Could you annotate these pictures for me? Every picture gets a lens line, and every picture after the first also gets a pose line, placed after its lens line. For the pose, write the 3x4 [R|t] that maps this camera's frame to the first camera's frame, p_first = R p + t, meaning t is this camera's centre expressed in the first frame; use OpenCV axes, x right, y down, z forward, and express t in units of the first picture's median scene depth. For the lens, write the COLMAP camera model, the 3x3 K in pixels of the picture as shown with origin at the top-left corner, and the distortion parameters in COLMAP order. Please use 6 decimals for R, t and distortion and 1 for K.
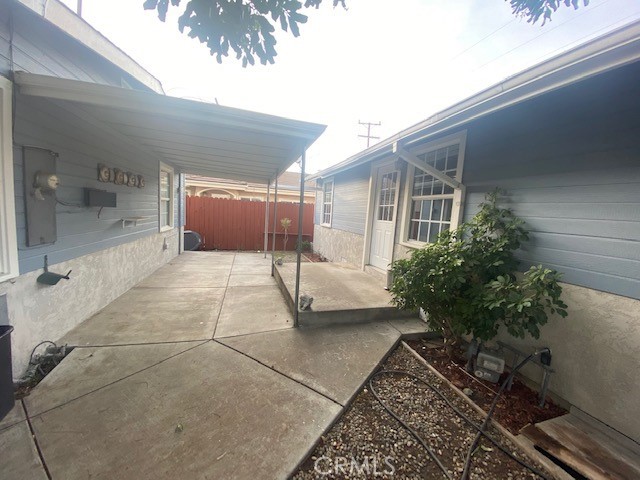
lens RADIAL K [[256.6, 0, 320.0], [0, 256.6, 240.0], [0, 0, 1]] dist [0.001791, -0.013424]
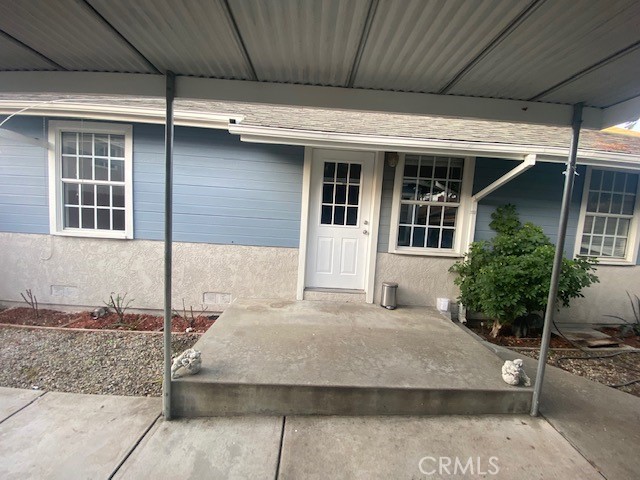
lens RADIAL K [[256.6, 0, 320.0], [0, 256.6, 240.0], [0, 0, 1]] dist [0.001791, -0.013424]
pose [[0.247405, -0.133004, 0.959740, -0.647865], [0.059109, 0.990760, 0.122066, -0.166668], [-0.967107, 0.026529, 0.252981, 1.143357]]
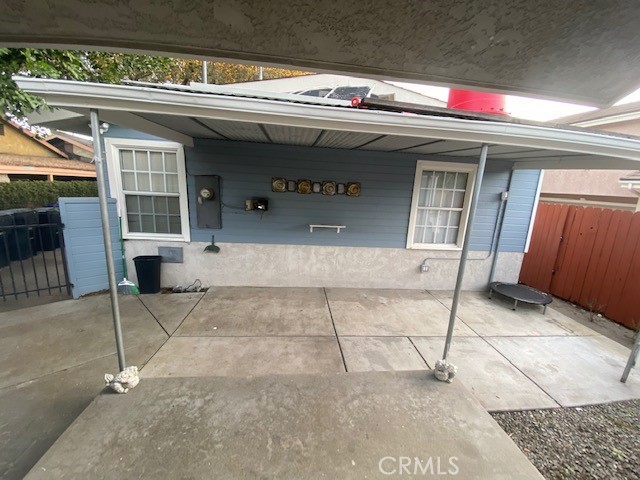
lens RADIAL K [[256.6, 0, 320.0], [0, 256.6, 240.0], [0, 0, 1]] dist [0.001791, -0.013424]
pose [[-0.177001, 0.129908, -0.975600, 0.344516], [-0.170233, 0.972270, 0.160350, -0.208943], [0.969377, 0.194461, -0.149978, 1.286067]]
